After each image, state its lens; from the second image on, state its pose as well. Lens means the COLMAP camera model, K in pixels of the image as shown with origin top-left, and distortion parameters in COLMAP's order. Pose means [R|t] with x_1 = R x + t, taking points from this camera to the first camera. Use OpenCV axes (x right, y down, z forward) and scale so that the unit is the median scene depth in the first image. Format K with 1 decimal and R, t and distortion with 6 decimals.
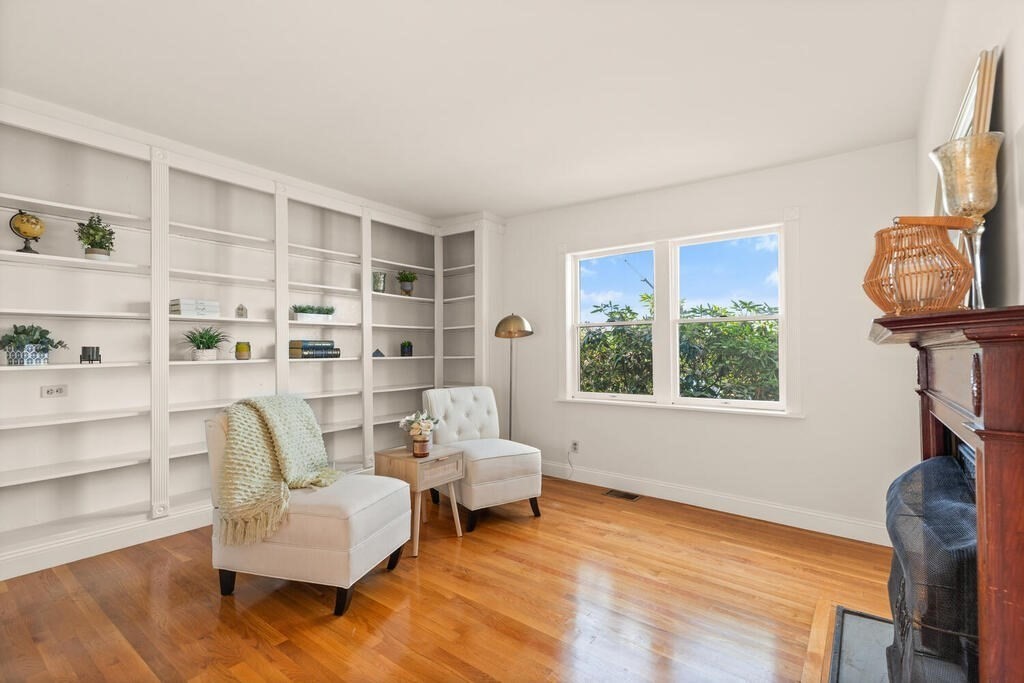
lens RADIAL K [[468.9, 0, 515.4], [0, 468.9, 345.1], [0, 0, 1]] dist [0.001717, 0.000053]
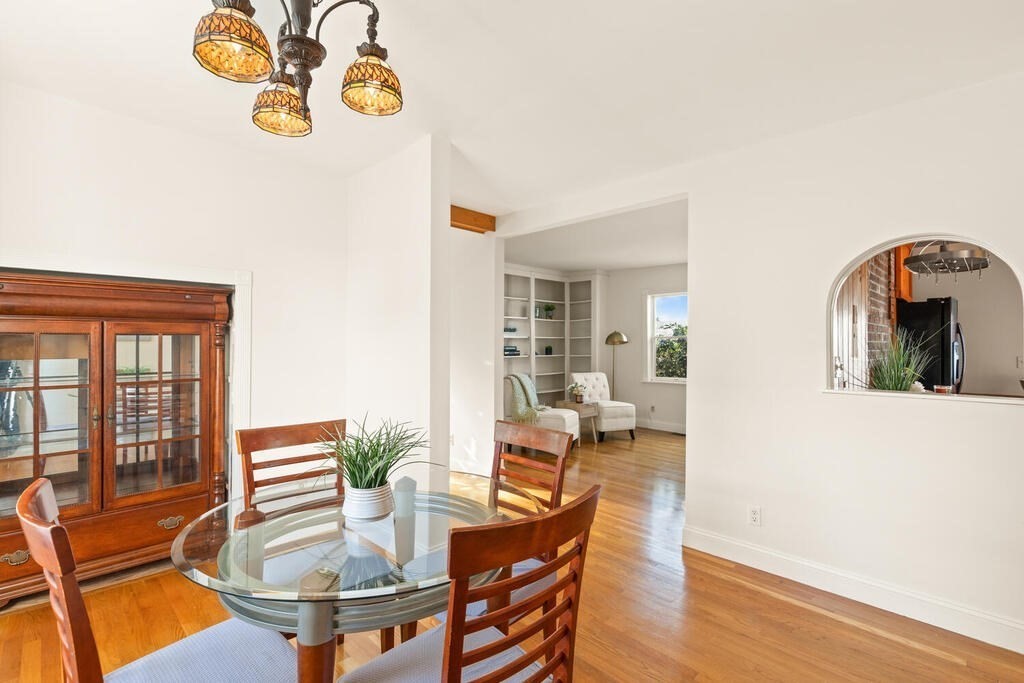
lens RADIAL K [[468.9, 0, 503.6], [0, 468.9, 338.5], [0, 0, 1]] dist [0.001717, 0.000053]
pose [[0.985037, 0.002077, -0.172329, -0.114841], [-0.002436, 0.999995, -0.001874, -0.035379], [0.172324, 0.002265, 0.985038, -0.775031]]
